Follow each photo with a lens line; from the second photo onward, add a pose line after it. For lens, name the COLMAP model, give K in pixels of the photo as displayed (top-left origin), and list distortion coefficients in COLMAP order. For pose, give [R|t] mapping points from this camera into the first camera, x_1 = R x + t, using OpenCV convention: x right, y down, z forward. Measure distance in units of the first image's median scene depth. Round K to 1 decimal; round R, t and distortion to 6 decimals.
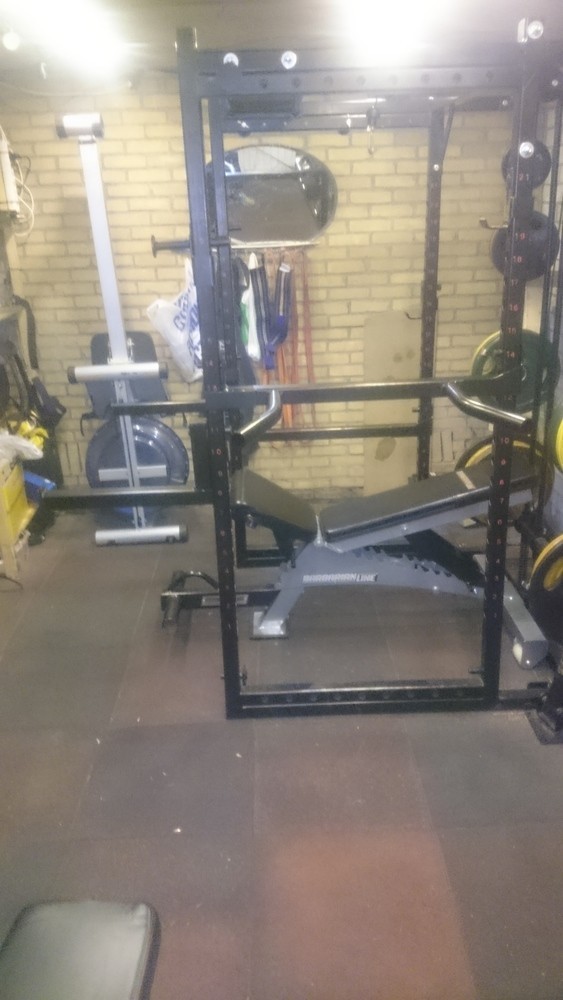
lens RADIAL K [[778.6, 0, 281.5], [0, 778.6, 500.0], [0, 0, 1]] dist [0.304232, -0.821915]
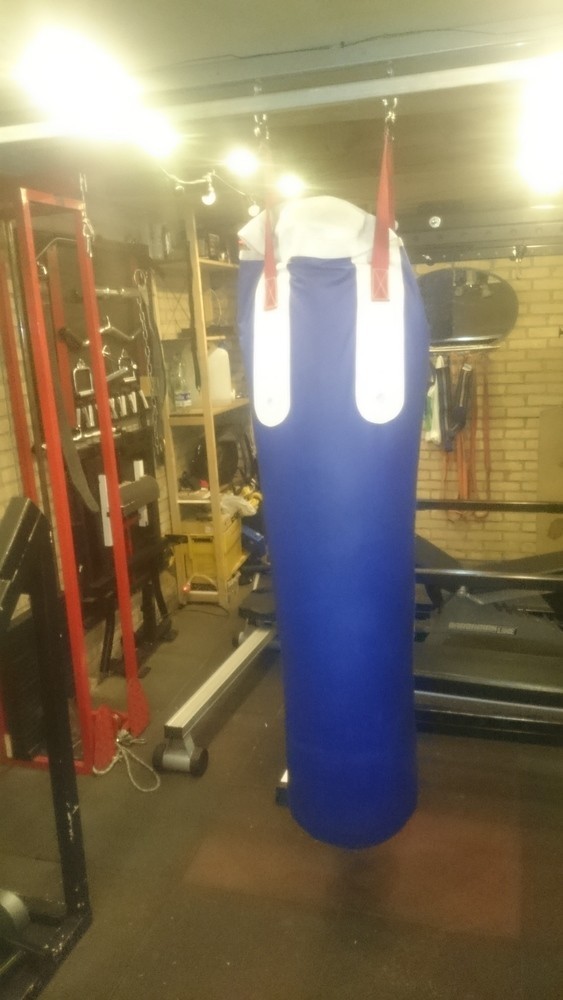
lens RADIAL K [[786.4, 0, 268.2], [0, 786.4, 497.7], [0, 0, 1]] dist [0.165558, -0.324087]
pose [[0.949490, 0.055619, -0.308828, 0.097887], [-0.092804, 0.989914, -0.107044, 0.049733], [0.299760, 0.130298, 0.945075, -0.168835]]
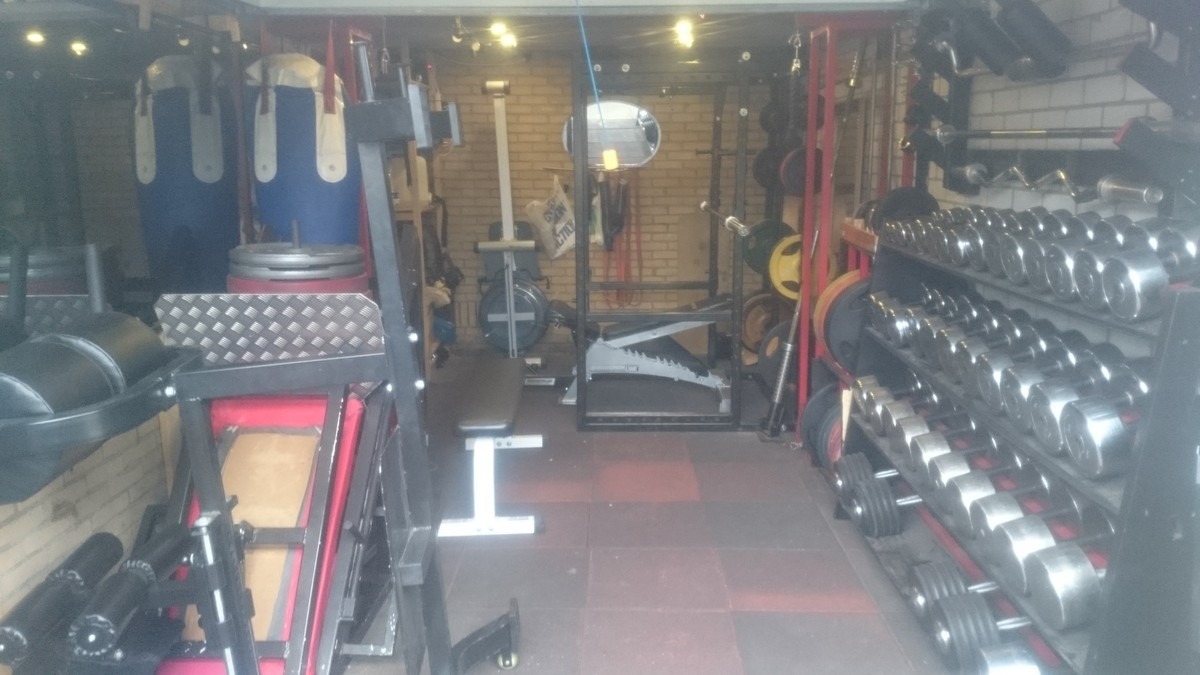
lens RADIAL K [[934.3, 0, 600.0], [0, 934.3, 337.5], [0, 0, 1]] dist [0.304232, -0.821915]
pose [[0.999249, 0.029724, -0.024869, 0.013206], [-0.033230, 0.987334, -0.155137, 0.249633], [0.019943, 0.155846, 0.987580, -0.636478]]
